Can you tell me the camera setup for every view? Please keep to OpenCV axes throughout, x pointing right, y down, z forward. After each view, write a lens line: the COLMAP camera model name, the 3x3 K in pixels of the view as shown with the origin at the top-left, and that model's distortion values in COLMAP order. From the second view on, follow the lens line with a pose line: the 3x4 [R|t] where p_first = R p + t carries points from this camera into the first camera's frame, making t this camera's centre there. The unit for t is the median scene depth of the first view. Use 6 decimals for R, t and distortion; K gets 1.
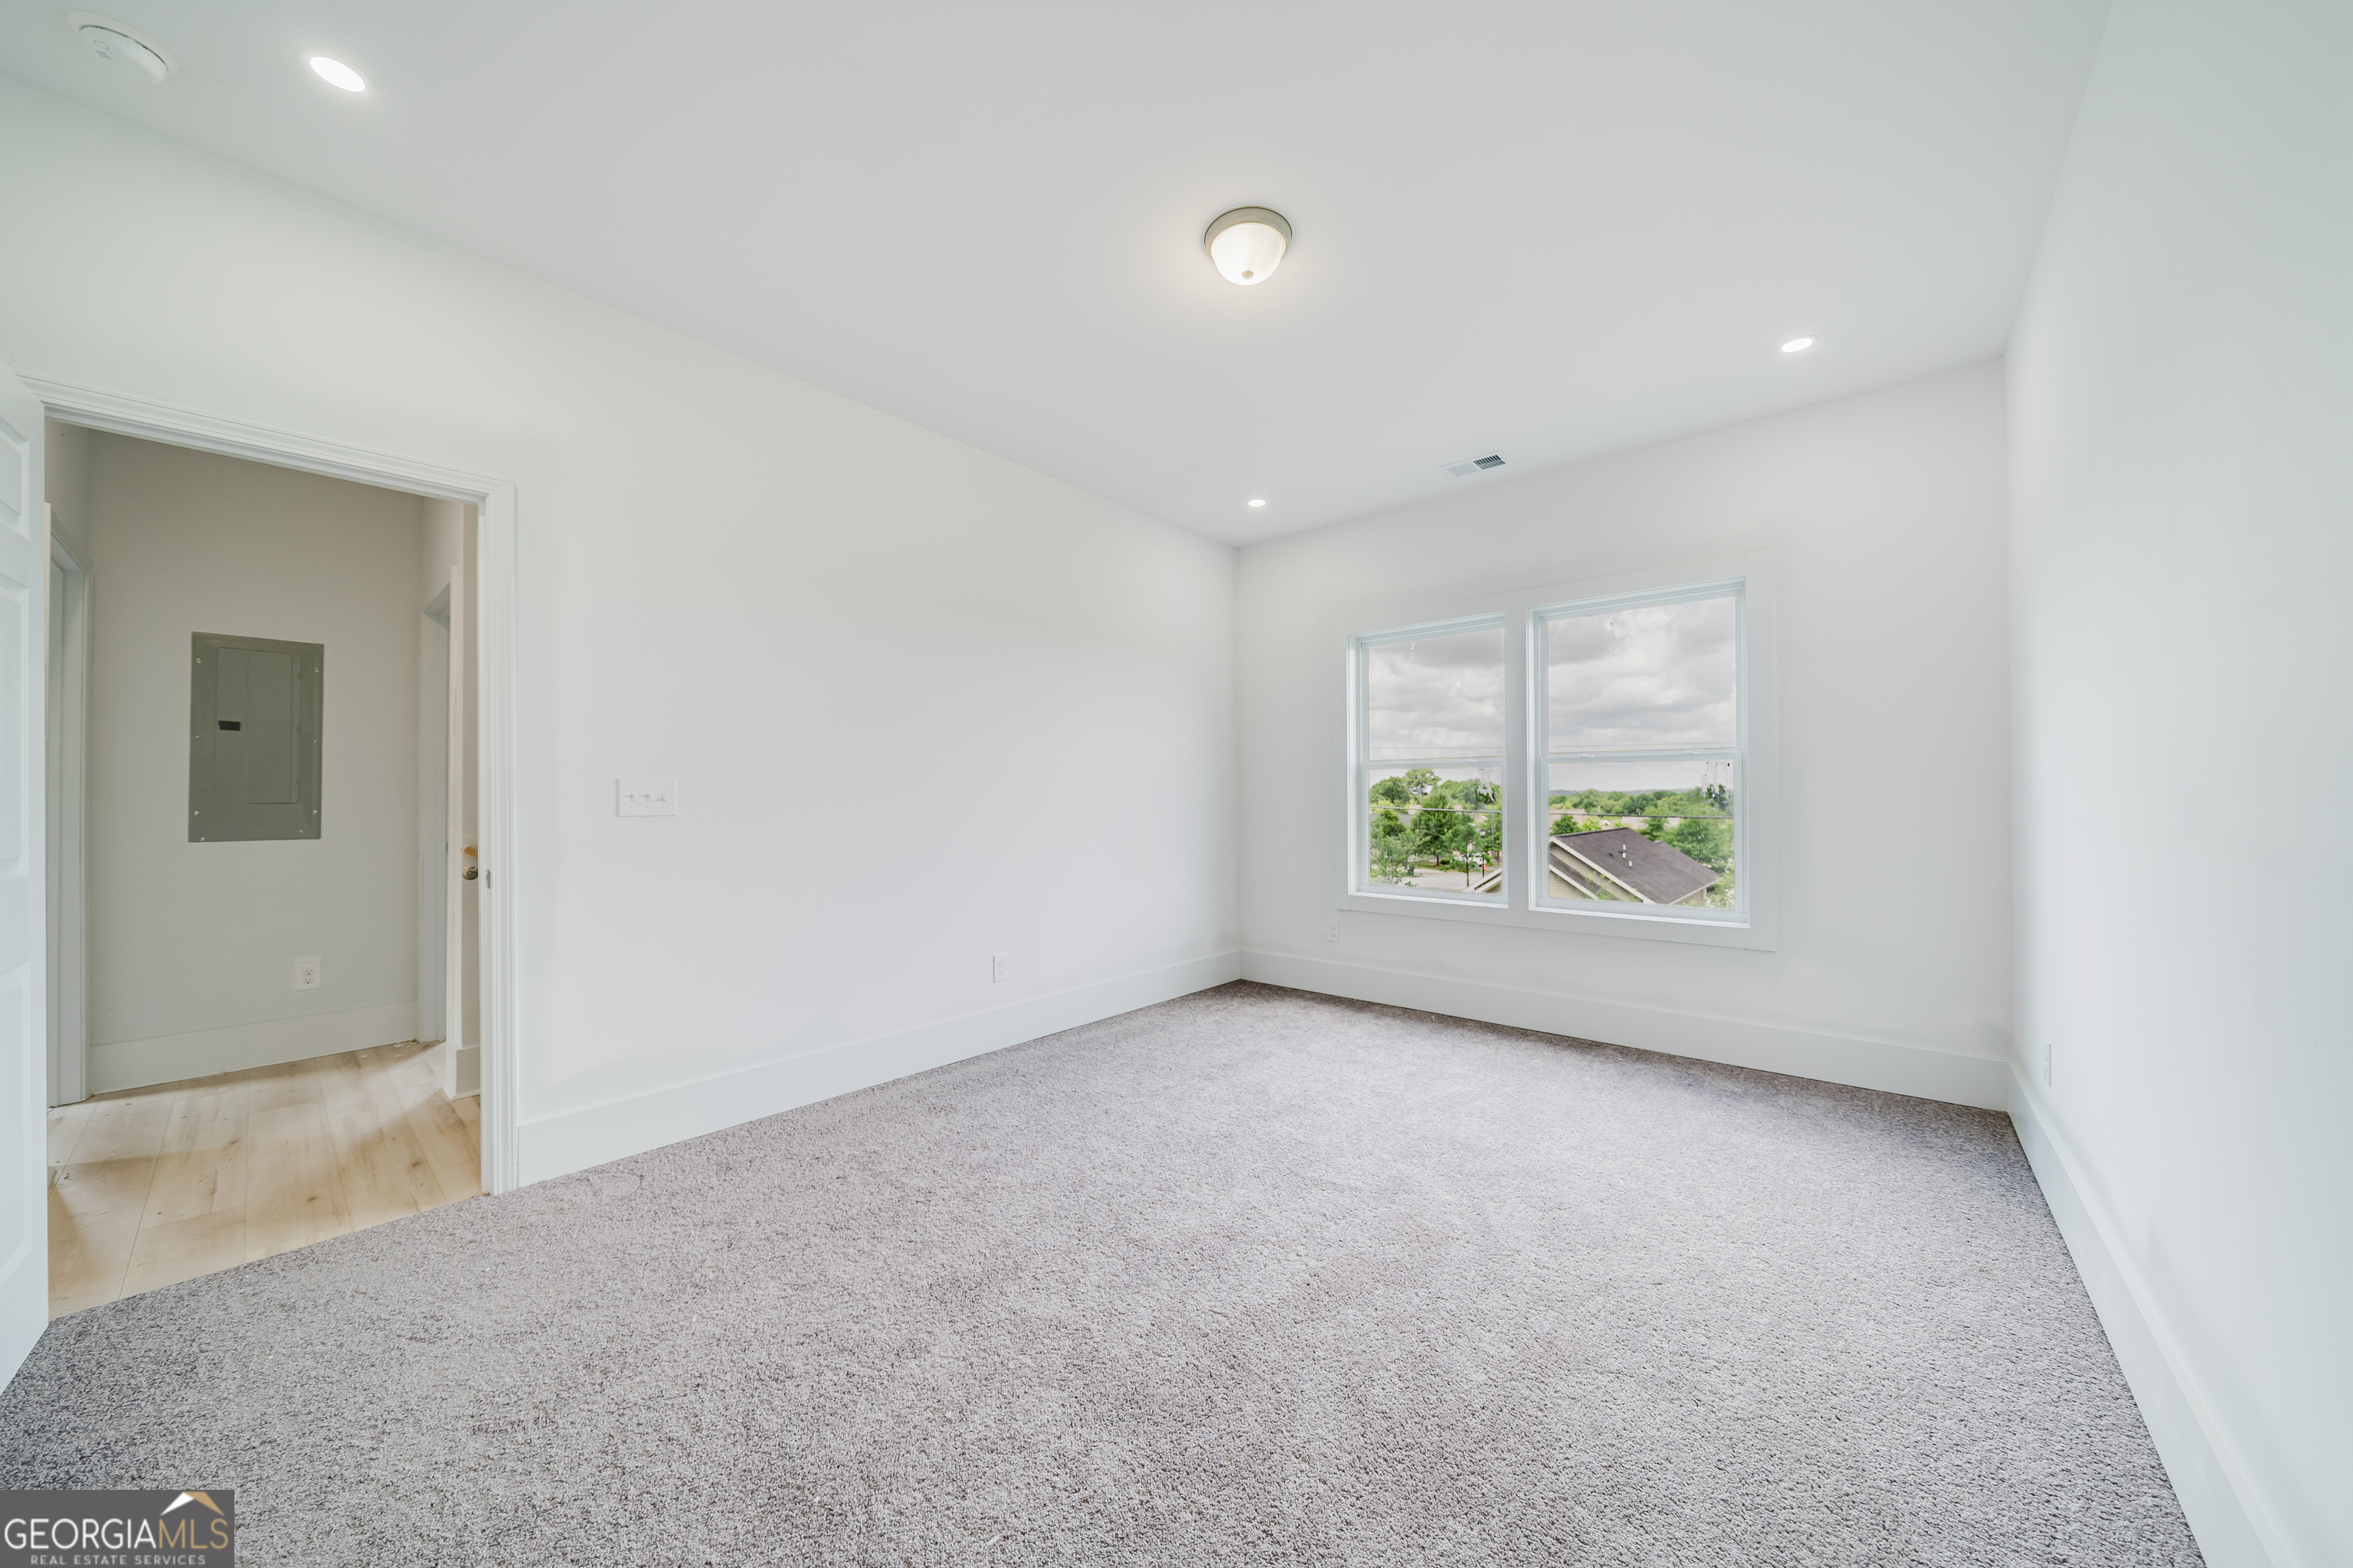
lens RADIAL K [[806.0, 0, 1173.7], [0, 806.0, 788.0], [0, 0, 1]] dist [-0.001028, -0.000129]
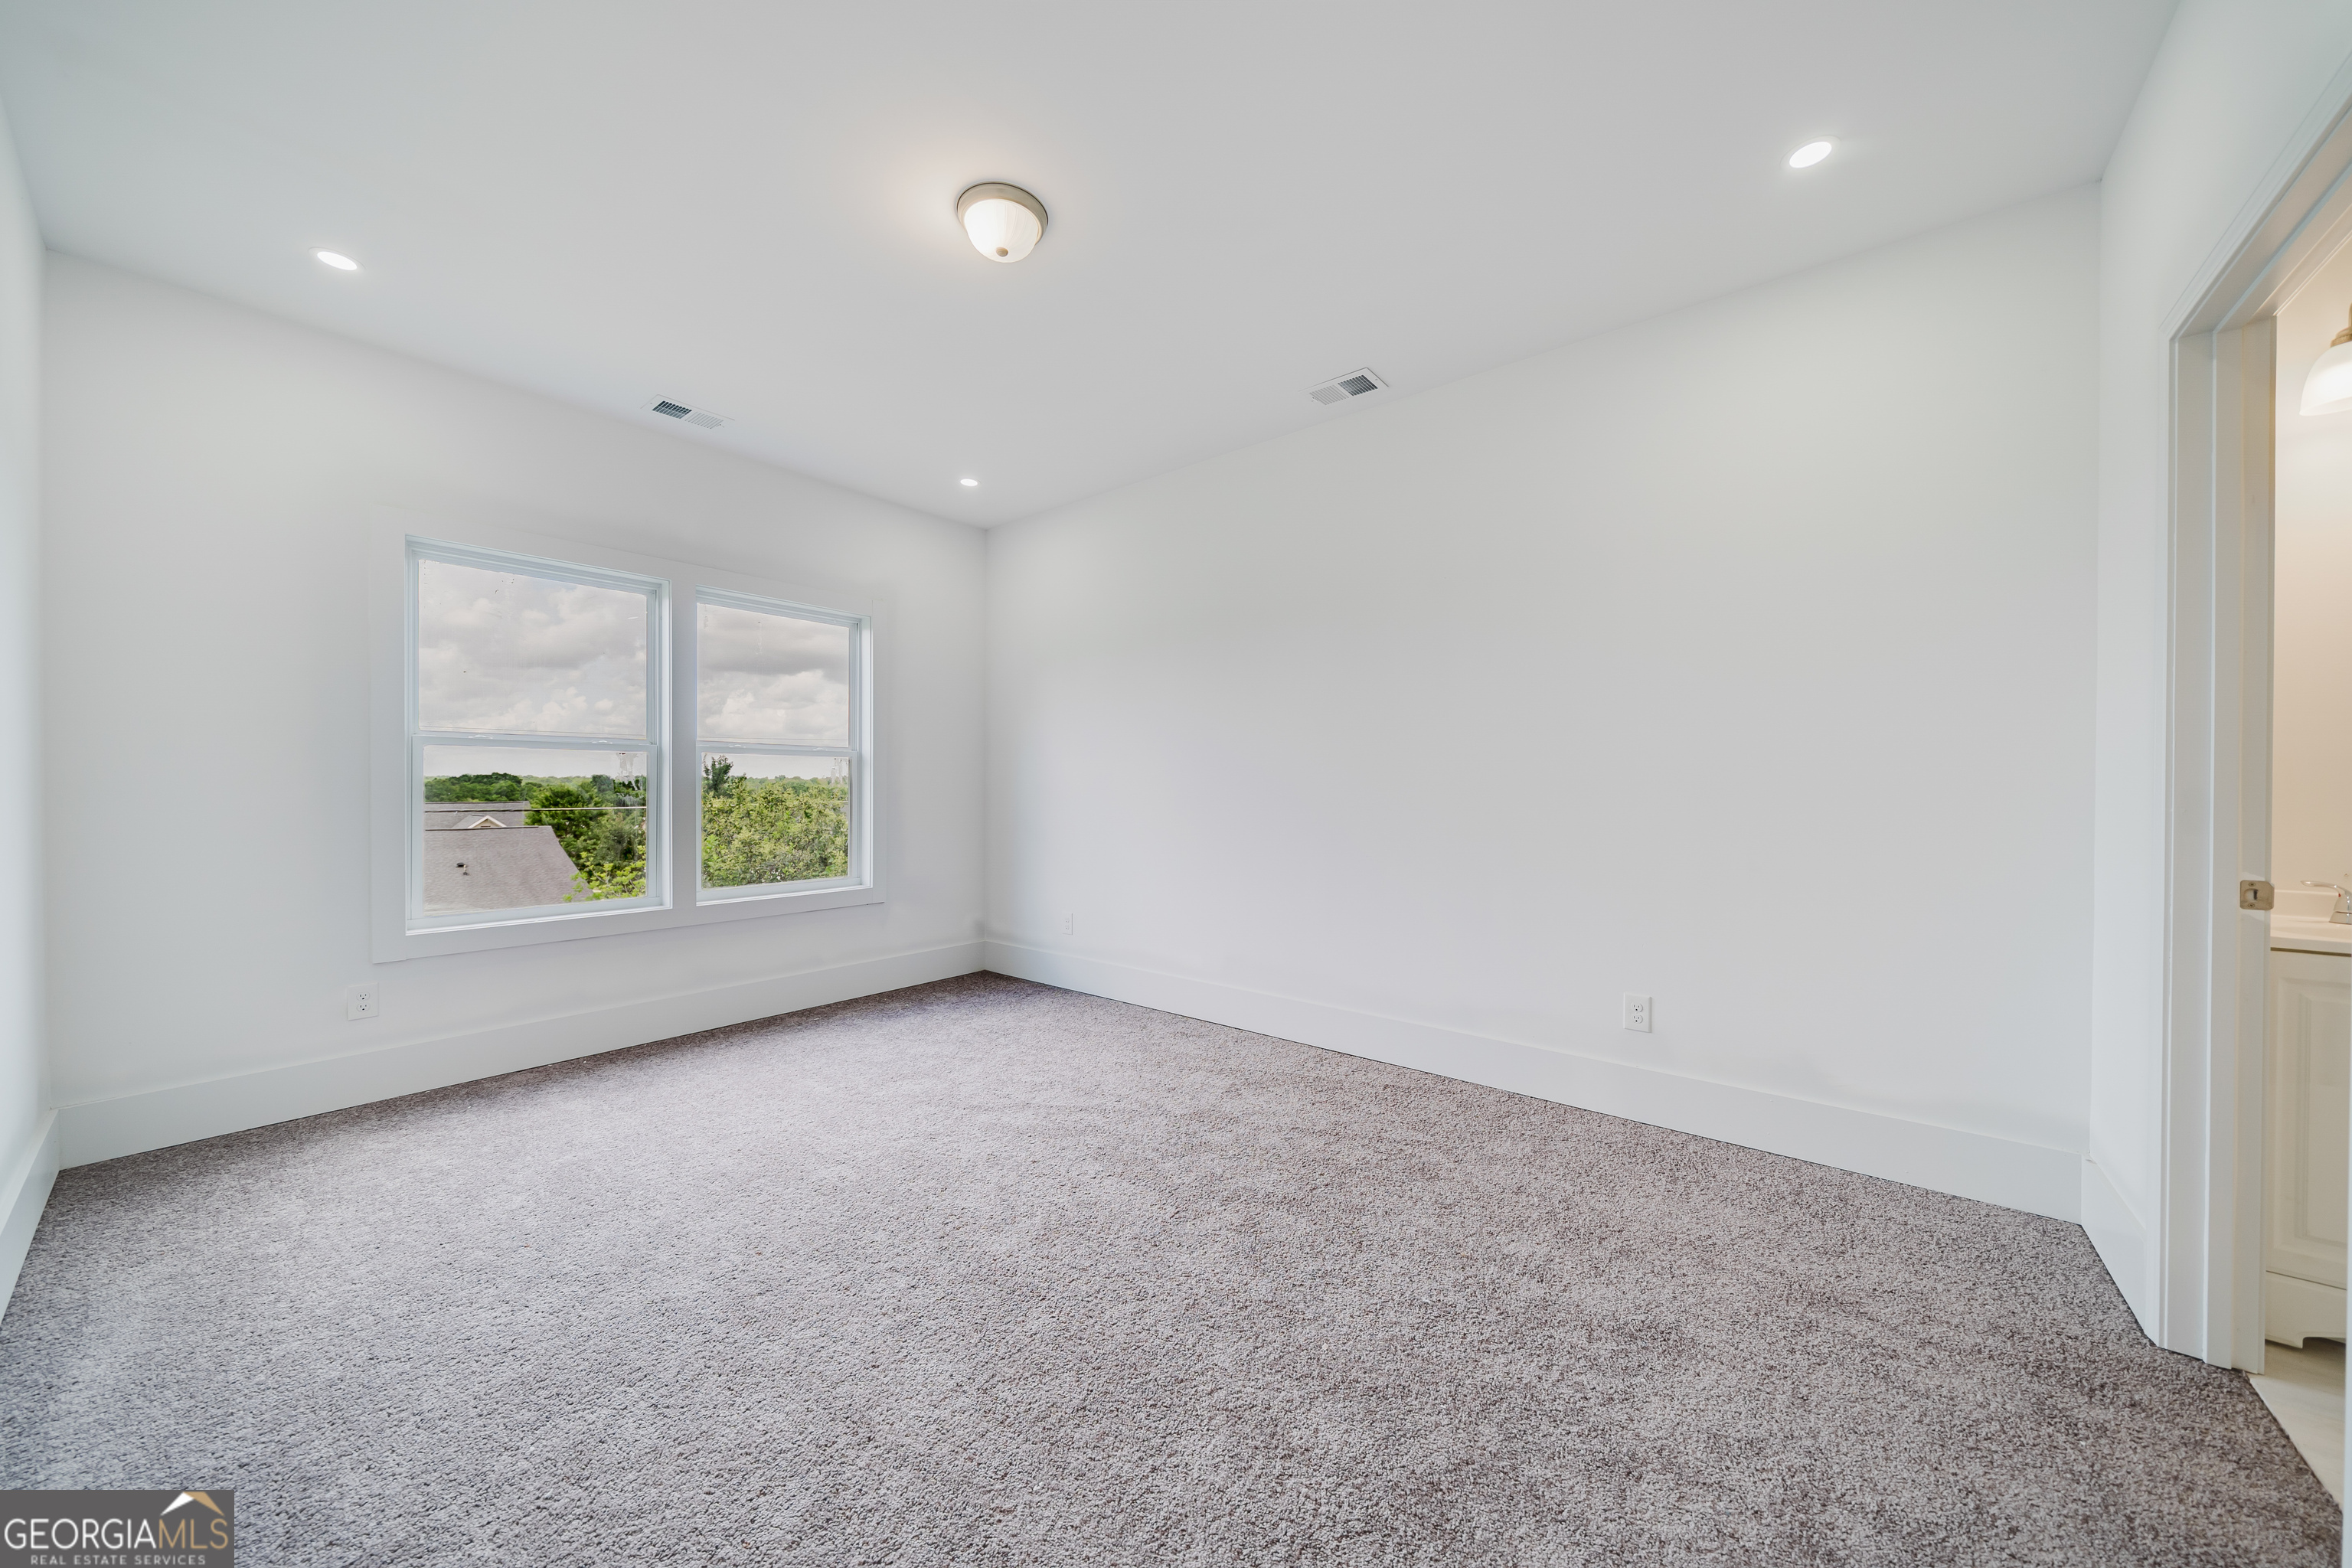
lens RADIAL K [[805.6, 0, 1173.2], [0, 805.6, 788.0], [0, 0, 1]] dist [-0.001028, -0.000129]
pose [[-0.024054, 0.001621, 0.999709, -0.553317], [-0.014291, 0.999896, -0.001965, 0.007441], [-0.999609, -0.014334, -0.024029, 0.502529]]
